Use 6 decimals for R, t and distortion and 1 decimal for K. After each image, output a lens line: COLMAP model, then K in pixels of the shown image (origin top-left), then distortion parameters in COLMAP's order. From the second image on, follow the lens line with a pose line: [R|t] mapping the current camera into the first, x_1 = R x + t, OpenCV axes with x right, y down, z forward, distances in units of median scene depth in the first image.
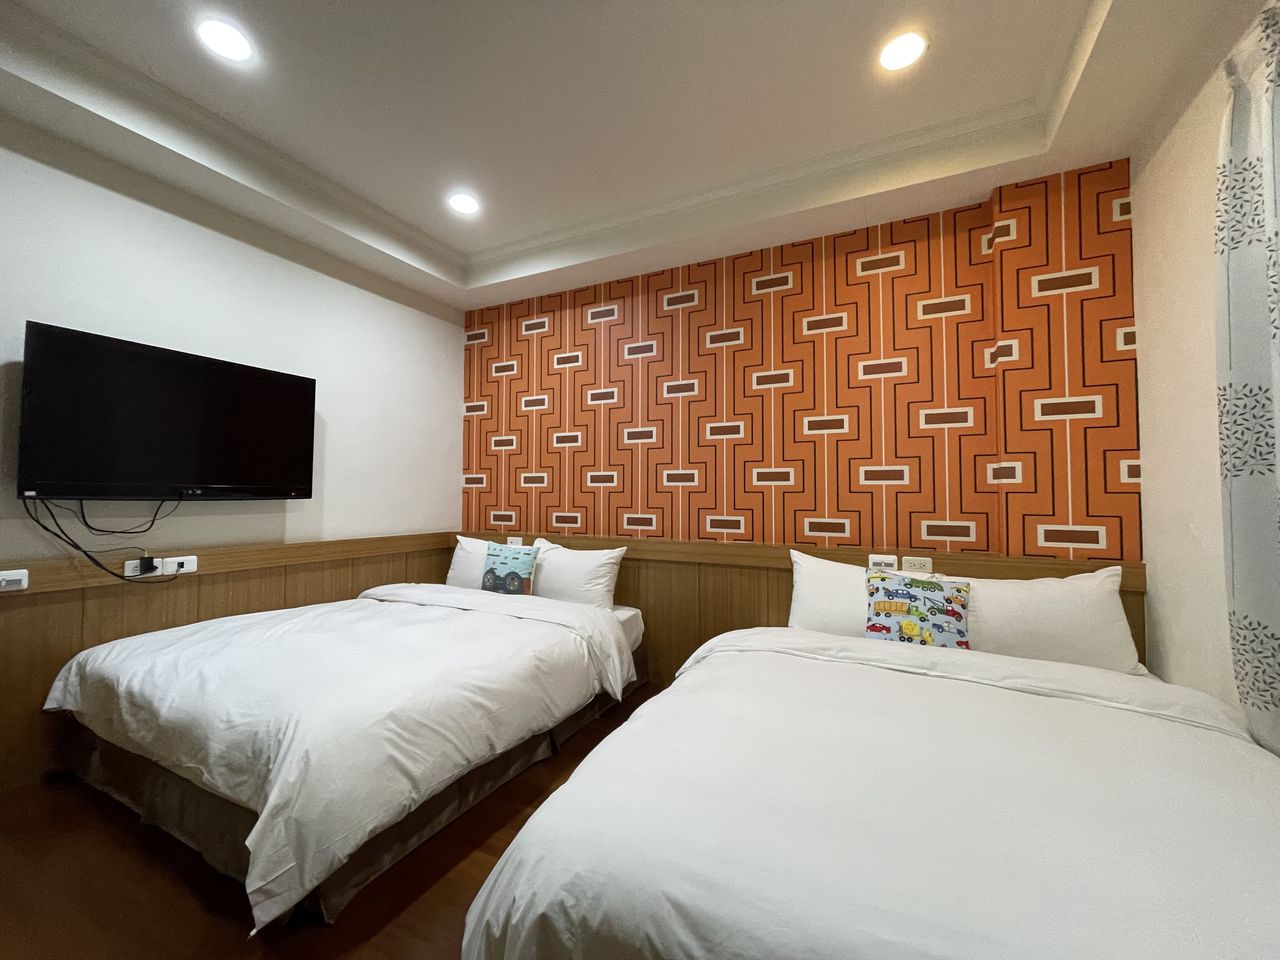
lens RADIAL K [[523.5, 0, 639.0], [0, 523.5, 469.7], [0, 0, 1]] dist [0.010825, 0.000037]
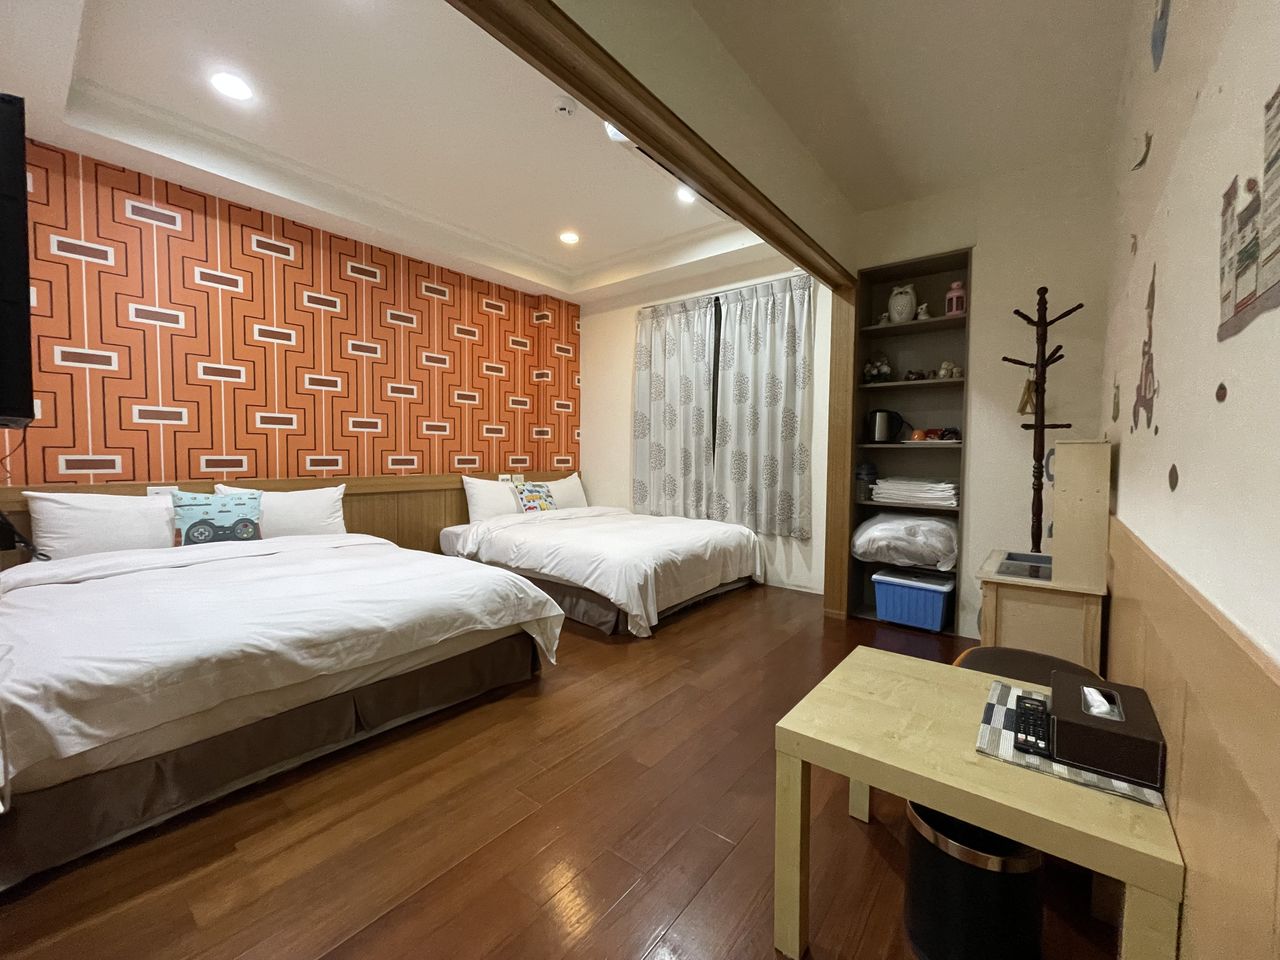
lens RADIAL K [[517.1, 0, 642.8], [0, 517.1, 474.2], [0, 0, 1]] dist [-0.000730, 0.000093]
pose [[0.204893, -0.046960, 0.977657, -1.181943], [-0.067692, 0.995777, 0.062017, 0.014394], [-0.976441, -0.078887, 0.200849, 0.156661]]
